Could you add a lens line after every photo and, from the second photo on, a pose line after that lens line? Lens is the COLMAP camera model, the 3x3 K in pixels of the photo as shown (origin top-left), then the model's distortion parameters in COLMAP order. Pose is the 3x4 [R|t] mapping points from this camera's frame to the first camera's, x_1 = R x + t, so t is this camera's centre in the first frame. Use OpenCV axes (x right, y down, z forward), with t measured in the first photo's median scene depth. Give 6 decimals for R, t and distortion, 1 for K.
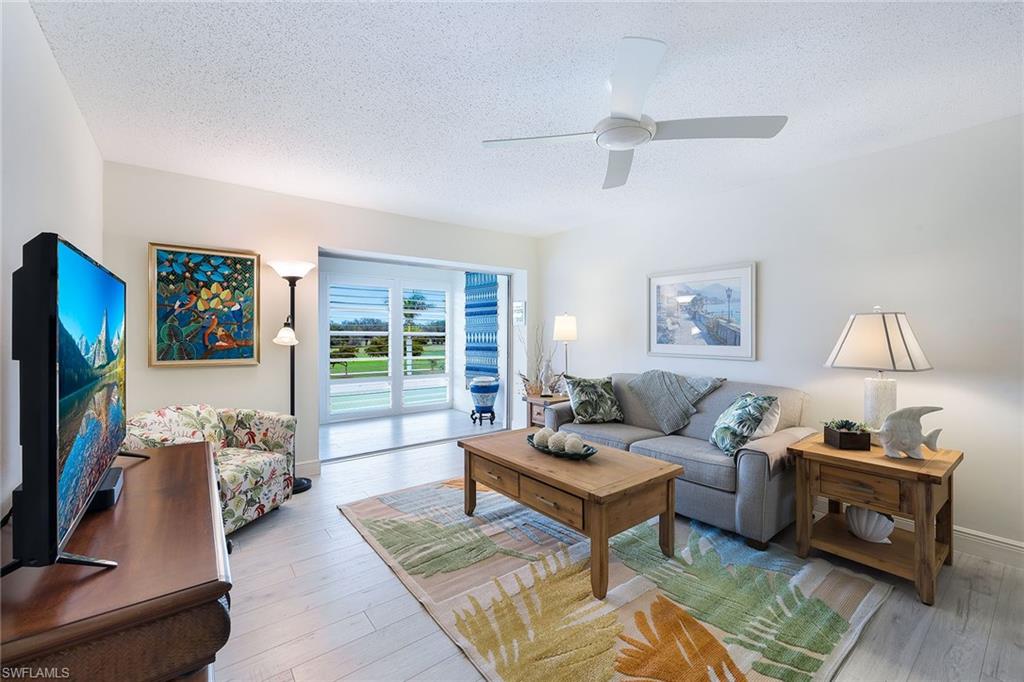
lens RADIAL K [[419.7, 0, 513.0], [0, 419.7, 333.0], [0, 0, 1]] dist [0.000169, 0.000030]
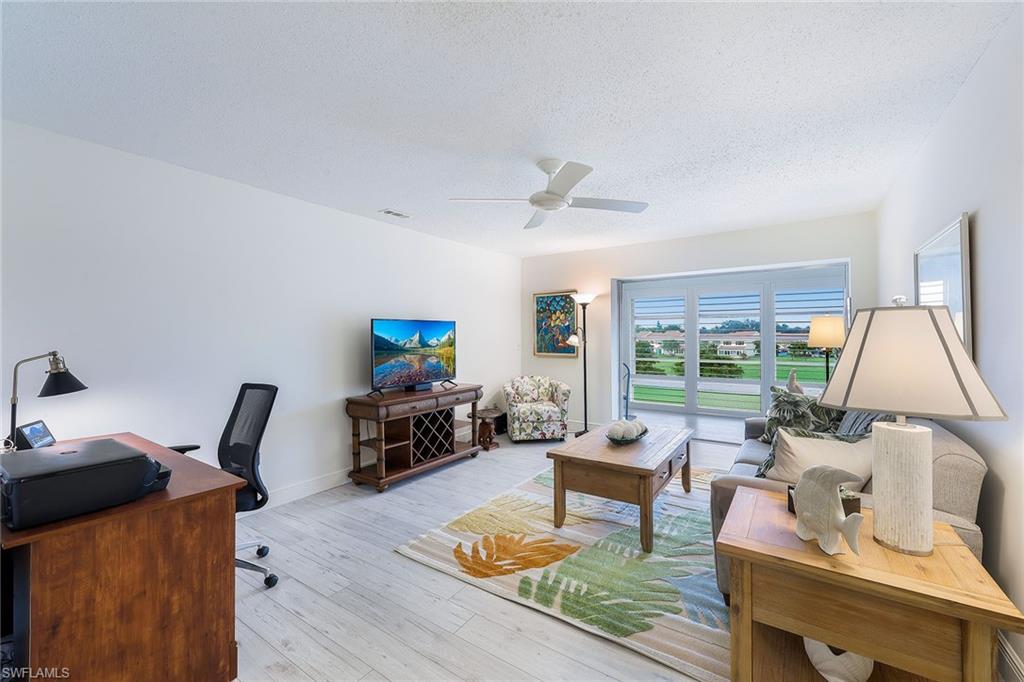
lens RADIAL K [[419.7, 0, 513.0], [0, 419.7, 333.0], [0, 0, 1]] dist [0.000169, 0.000030]
pose [[0.313242, -0.010235, -0.949618, 0.988715], [0.005304, 0.999945, -0.009028, -0.008986], [0.949658, -0.002208, 0.313279, 0.268837]]
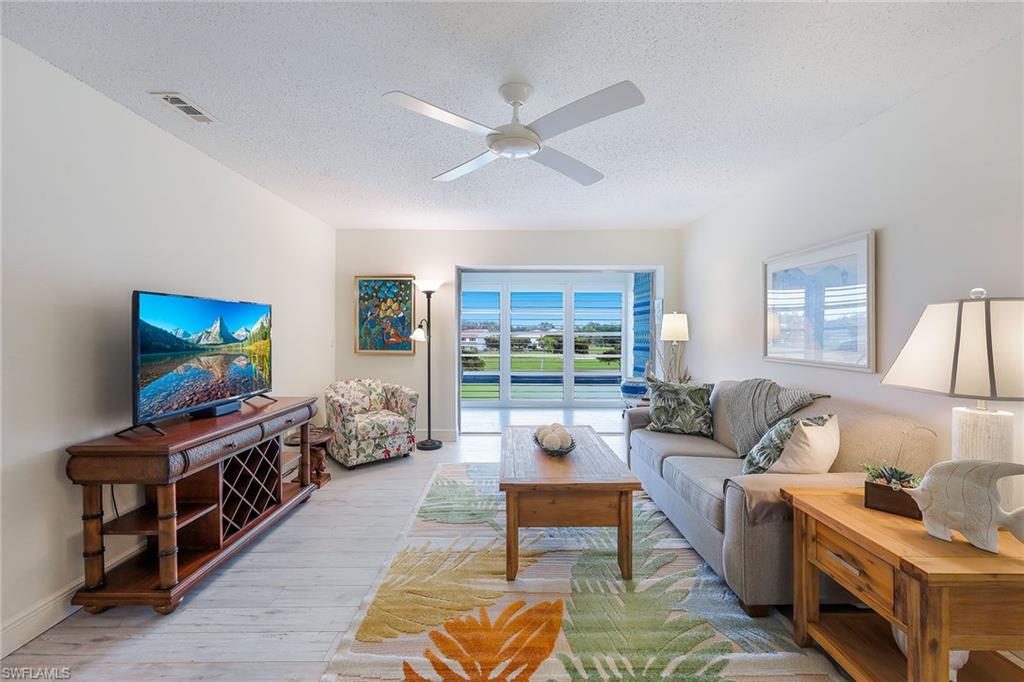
lens RADIAL K [[414.3, 0, 514.8], [0, 414.3, 332.7], [0, 0, 1]] dist [-0.001099, 0.000110]
pose [[0.797633, 0.001488, -0.603141, 0.557132], [-0.001672, 0.999999, 0.000256, 0.000139], [0.603140, 0.000805, 0.797635, 0.106016]]
